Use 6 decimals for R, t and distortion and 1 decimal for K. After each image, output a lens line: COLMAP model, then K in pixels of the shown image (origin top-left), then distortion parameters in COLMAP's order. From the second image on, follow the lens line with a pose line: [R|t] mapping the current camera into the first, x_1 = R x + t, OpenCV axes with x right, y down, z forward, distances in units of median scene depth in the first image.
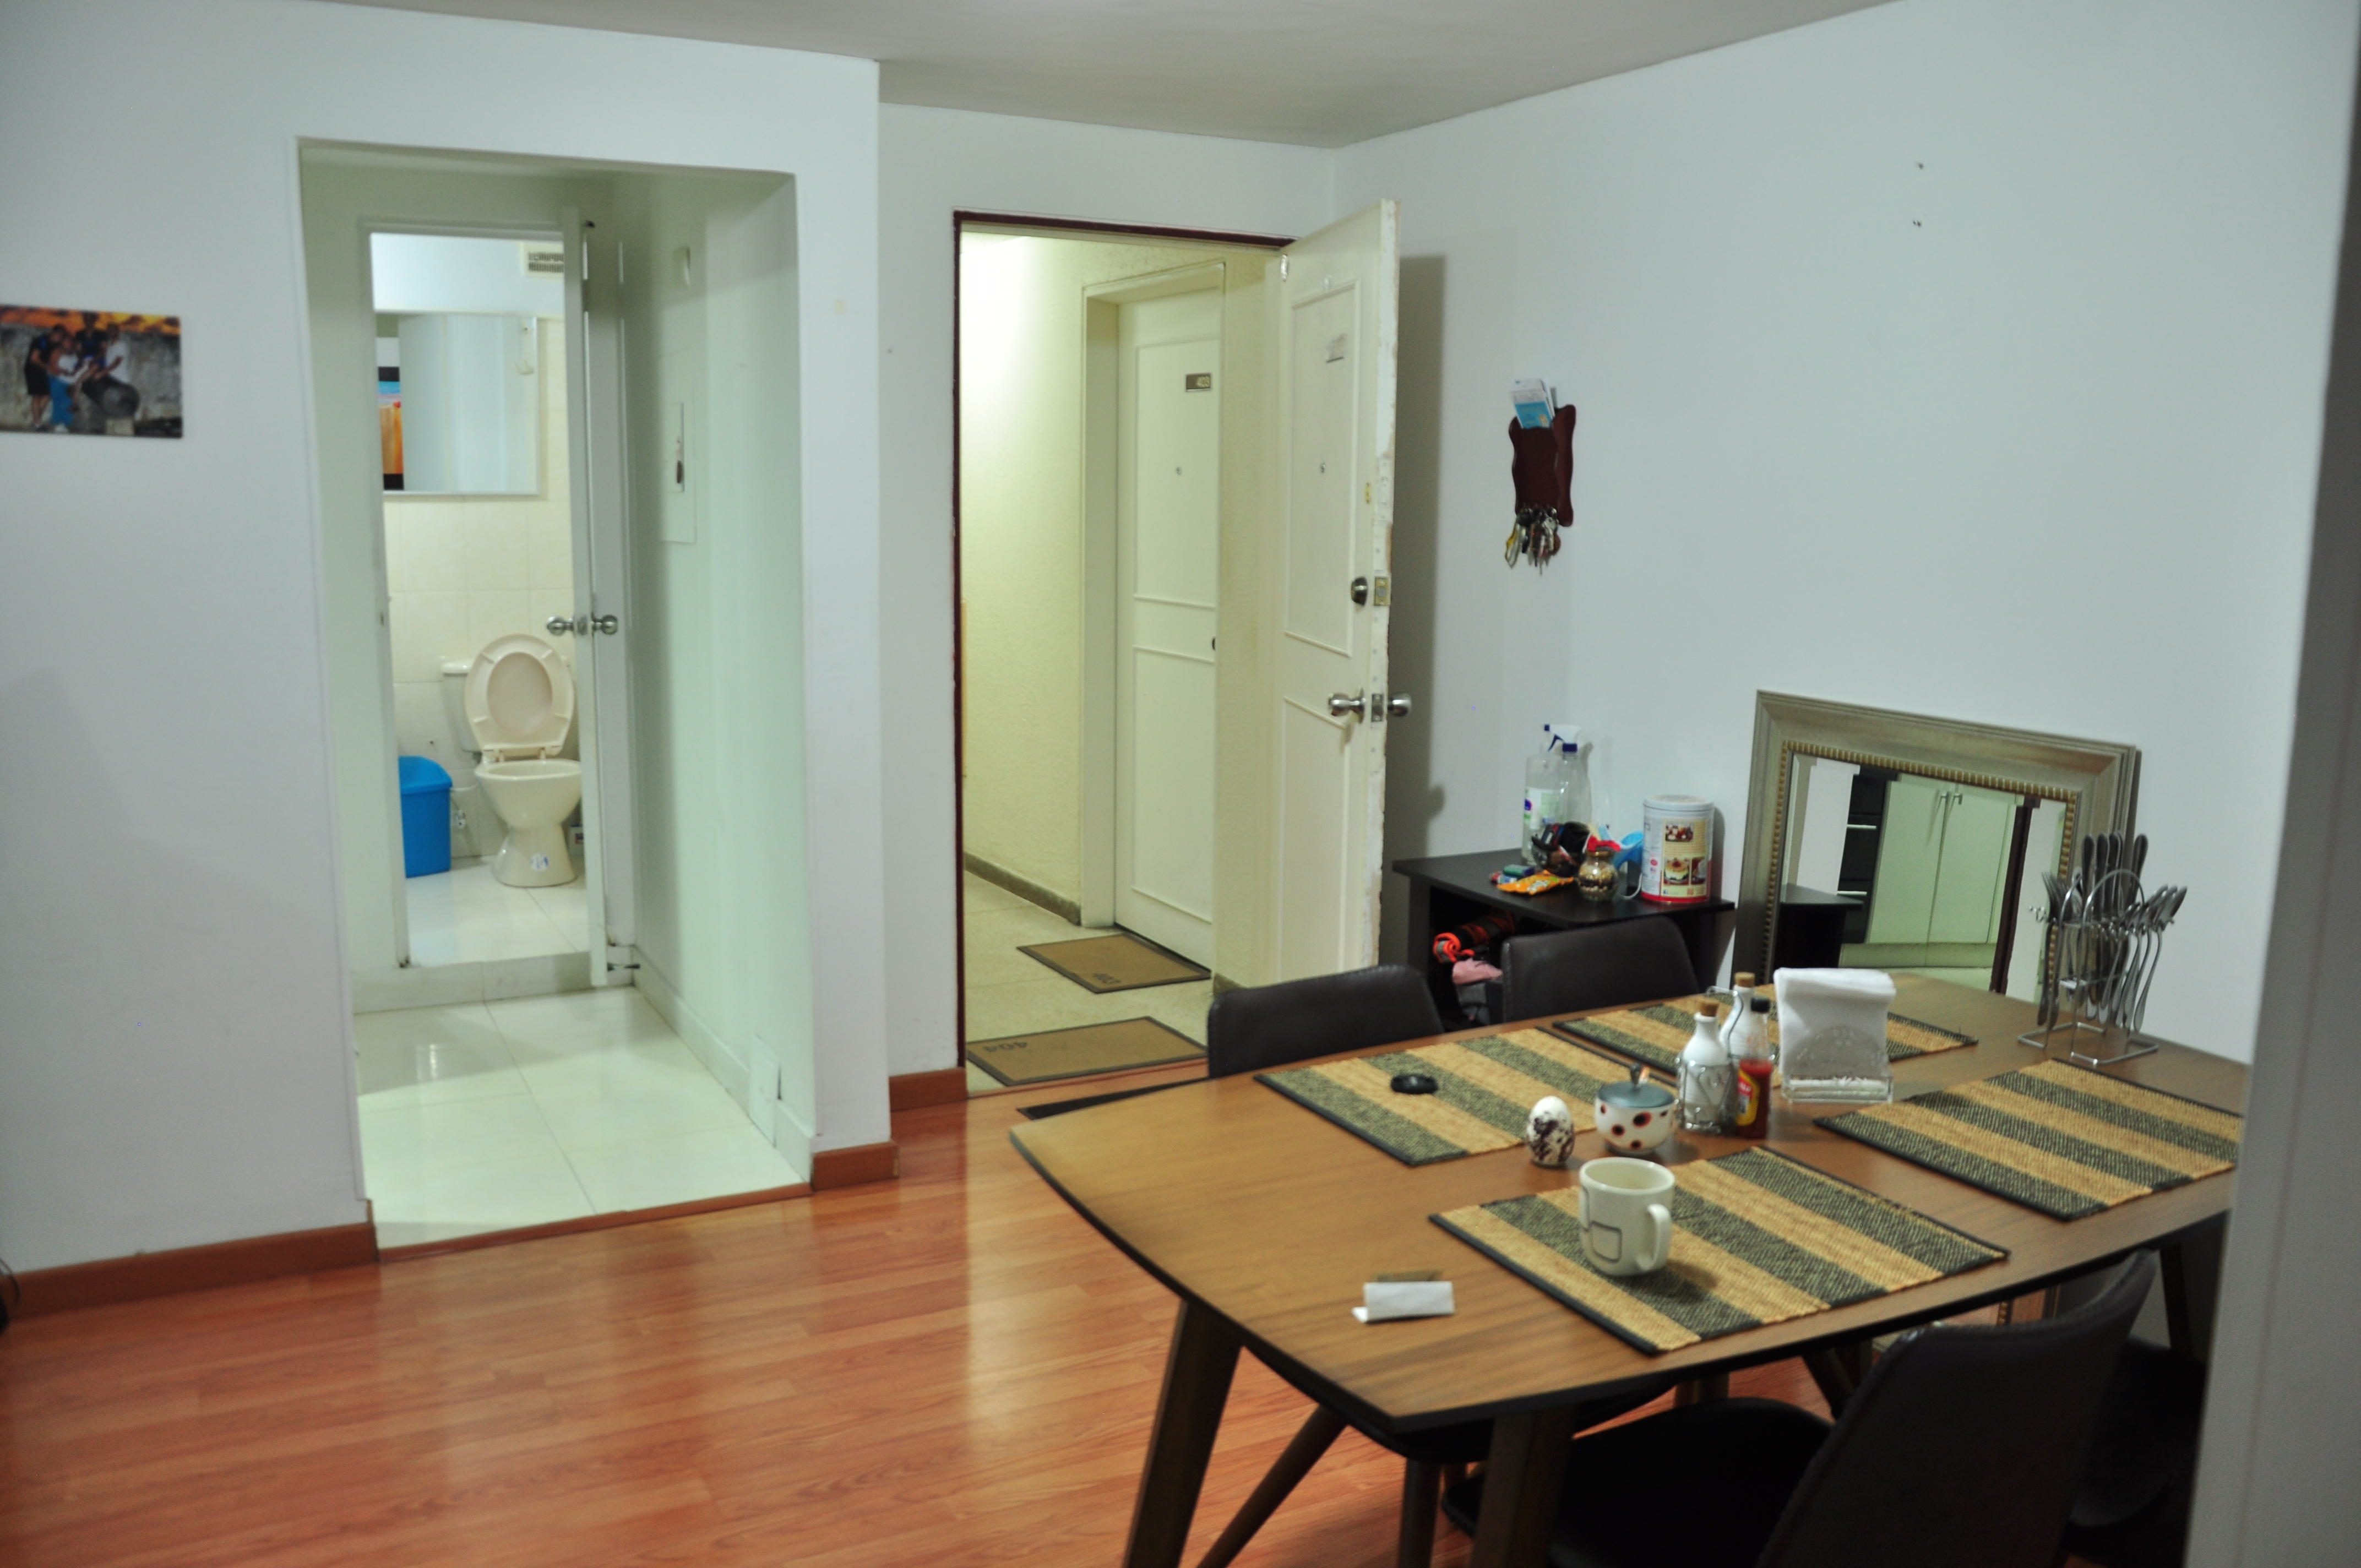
lens RADIAL K [[1887.0, 0, 1180.5], [0, 1887.0, 784.0], [0, 0, 1]] dist [-0.138797, 0.114629]
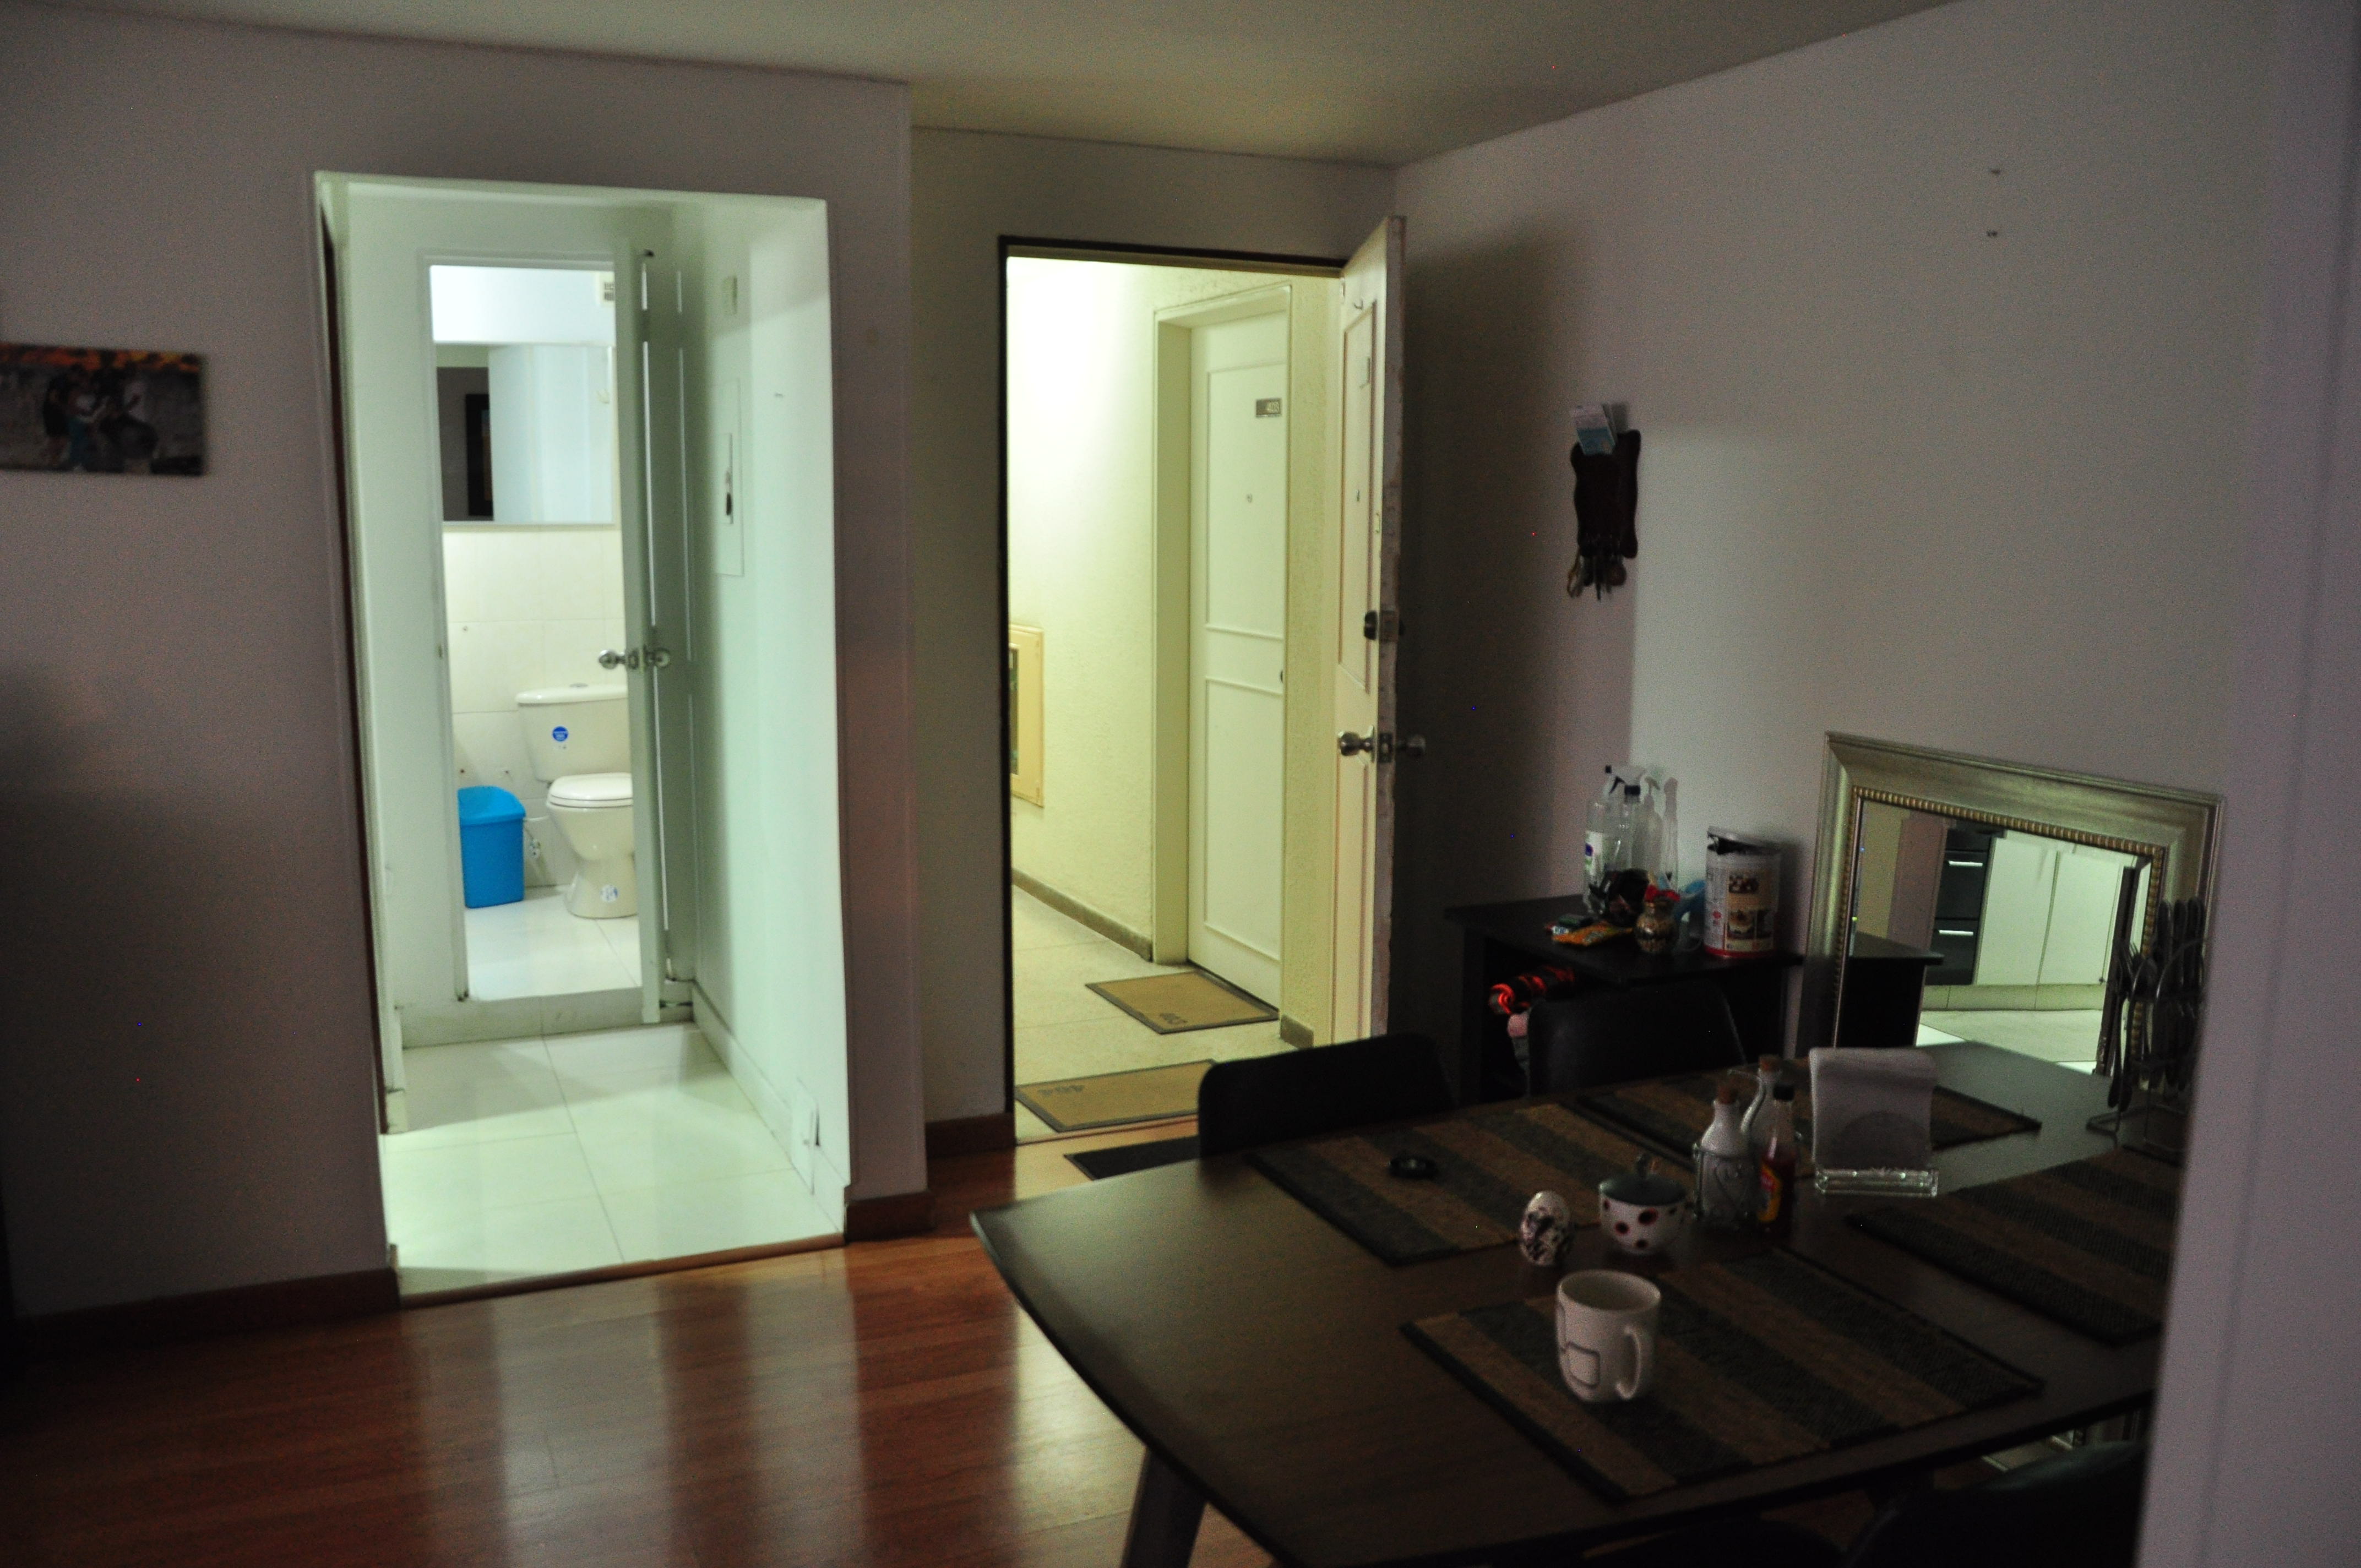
lens RADIAL K [[1887.0, 0, 1180.5], [0, 1887.0, 784.0], [0, 0, 1]] dist [-0.138797, 0.114629]
pose [[0.997925, 0.003159, -0.064306, 0.039960], [-0.003849, 0.999936, -0.010609, -0.011609], [0.064269, 0.010834, 0.997874, 0.037337]]
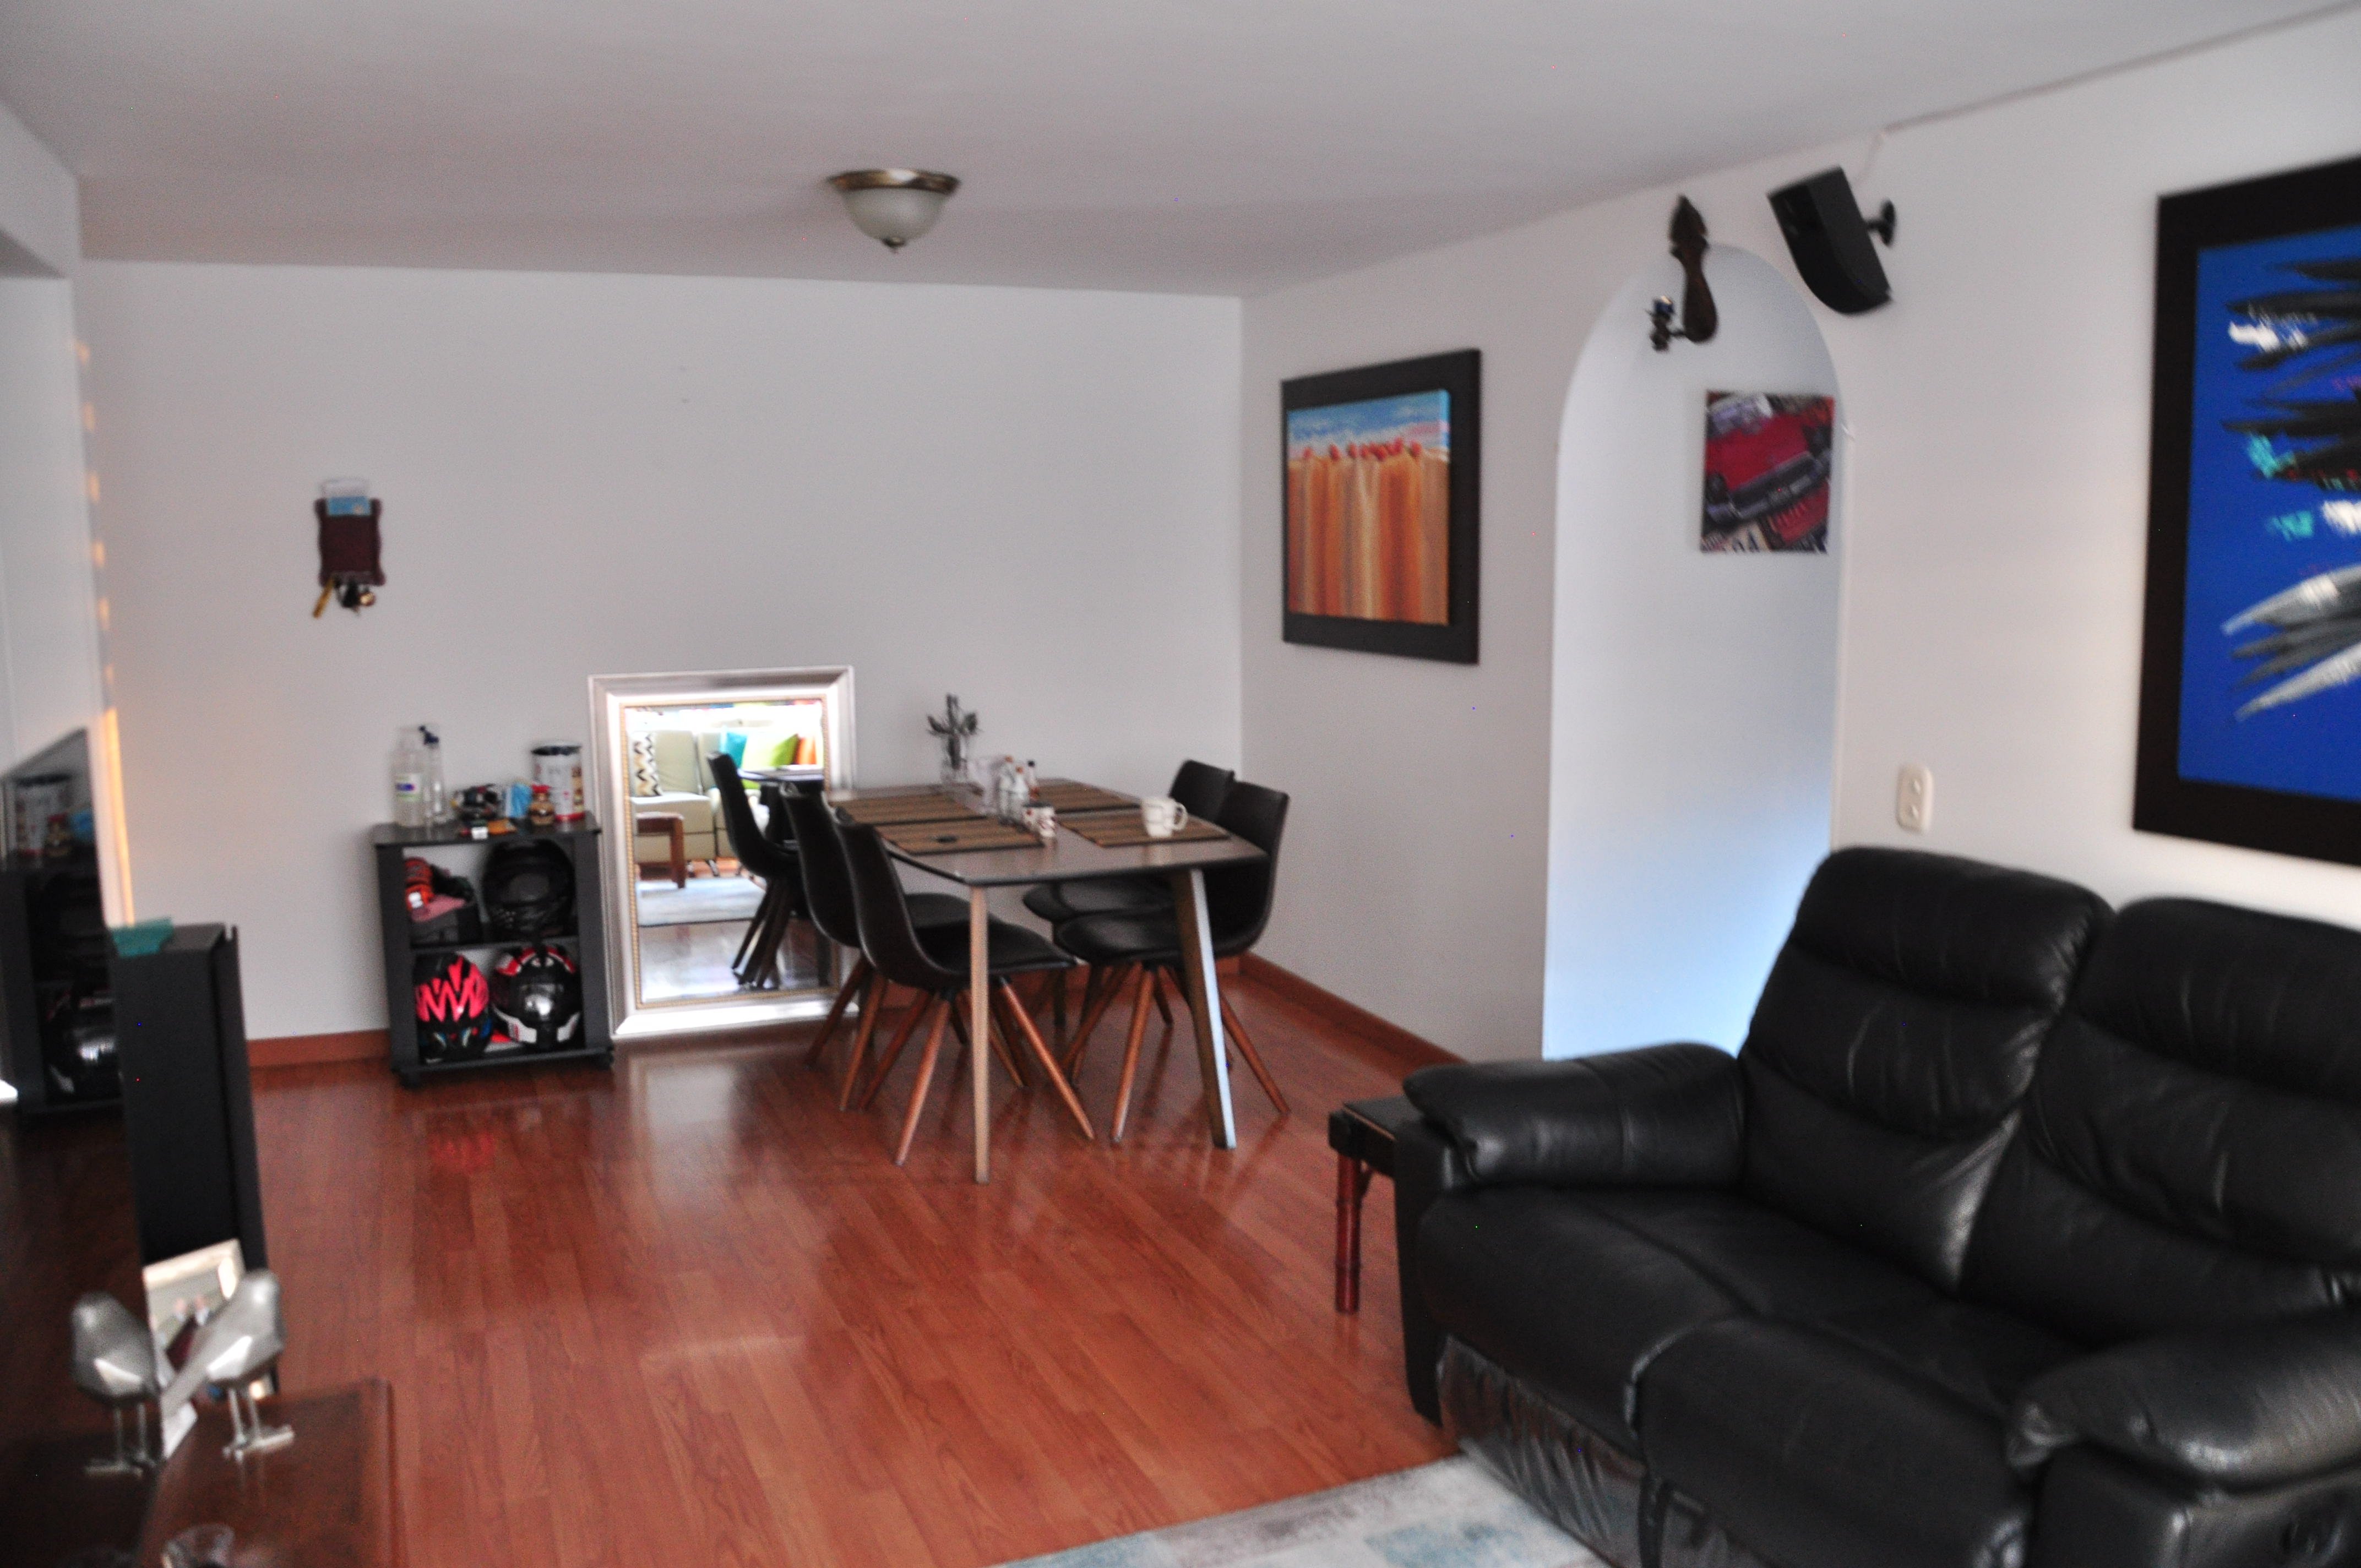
lens RADIAL K [[1887.0, 0, 1180.5], [0, 1887.0, 784.0], [0, 0, 1]] dist [-0.138797, 0.114629]
pose [[0.086594, -0.147194, 0.985310, -1.133113], [0.171245, 0.976504, 0.130829, -0.074183], [-0.981416, 0.157400, 0.109765, 0.303397]]
